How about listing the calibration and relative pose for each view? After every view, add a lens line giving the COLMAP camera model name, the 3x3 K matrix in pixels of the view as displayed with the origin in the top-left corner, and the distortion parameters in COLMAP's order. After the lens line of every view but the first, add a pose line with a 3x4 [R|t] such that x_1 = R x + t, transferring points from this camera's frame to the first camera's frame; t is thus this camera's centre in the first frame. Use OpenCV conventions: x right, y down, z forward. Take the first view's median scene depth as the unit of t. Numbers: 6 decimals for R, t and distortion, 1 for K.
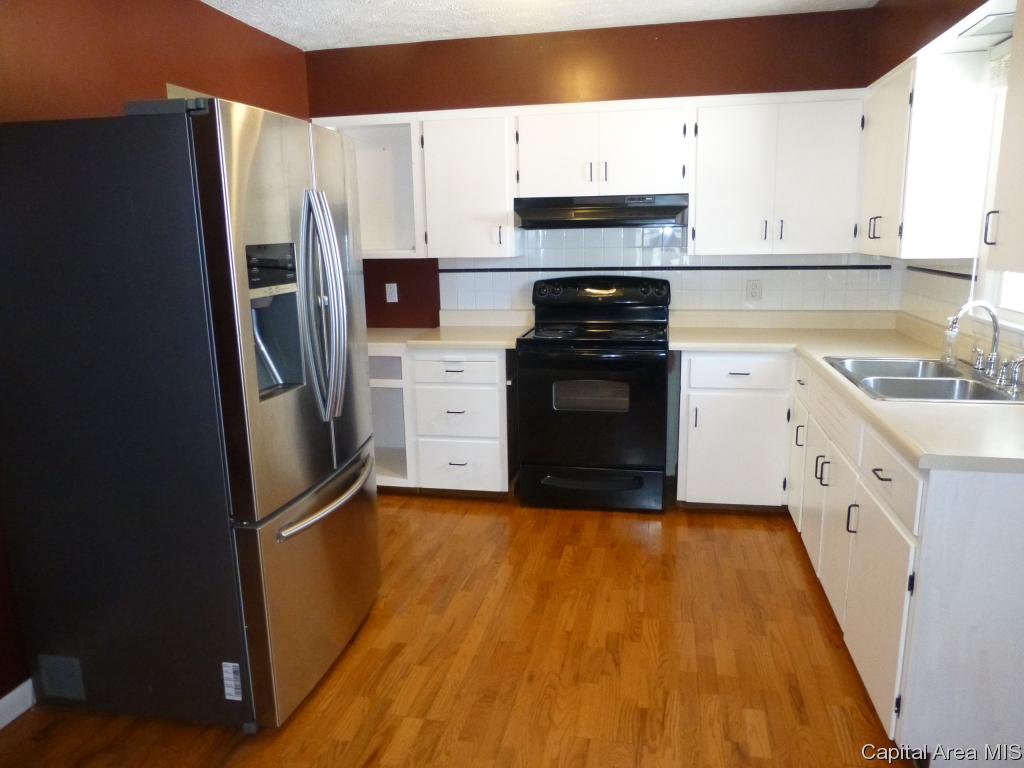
lens RADIAL K [[731.6, 0, 511.5], [0, 731.6, 385.1], [0, 0, 1]] dist [-0.015287, -0.009793]
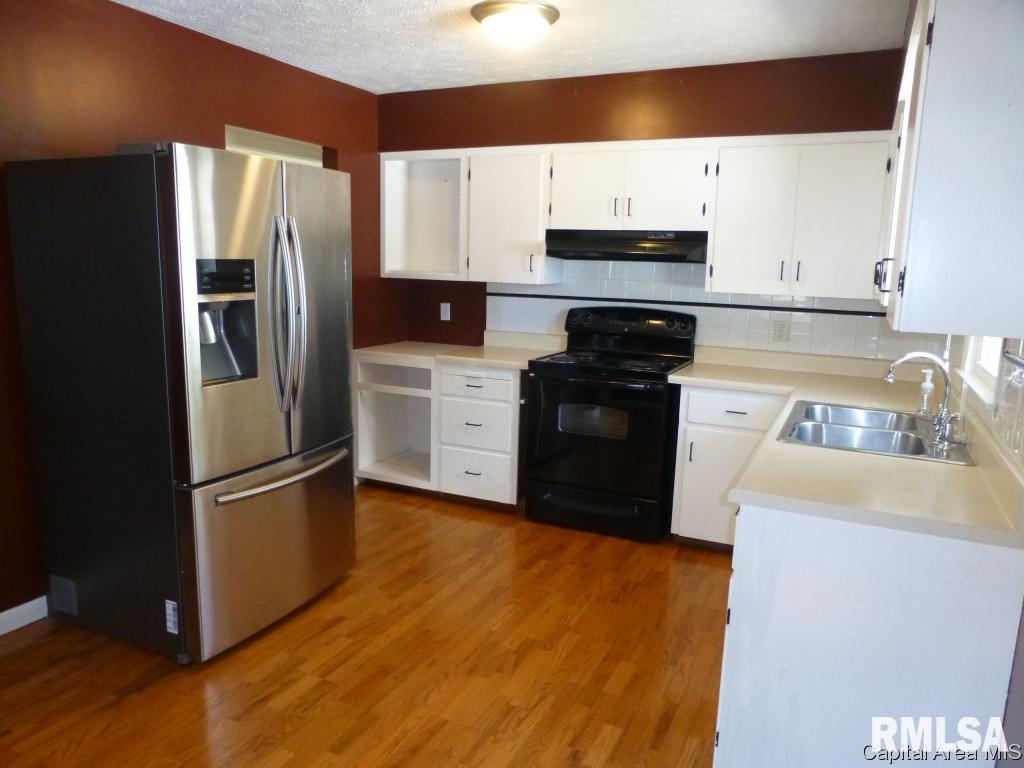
lens RADIAL K [[731.6, 0, 513.4], [0, 731.6, 384.8], [0, 0, 1]] dist [-0.015287, -0.009793]
pose [[0.970635, 0.084889, -0.225082, 0.237342], [-0.093209, 0.995292, -0.026580, 0.002024], [0.221766, 0.046779, 0.973977, -0.039666]]
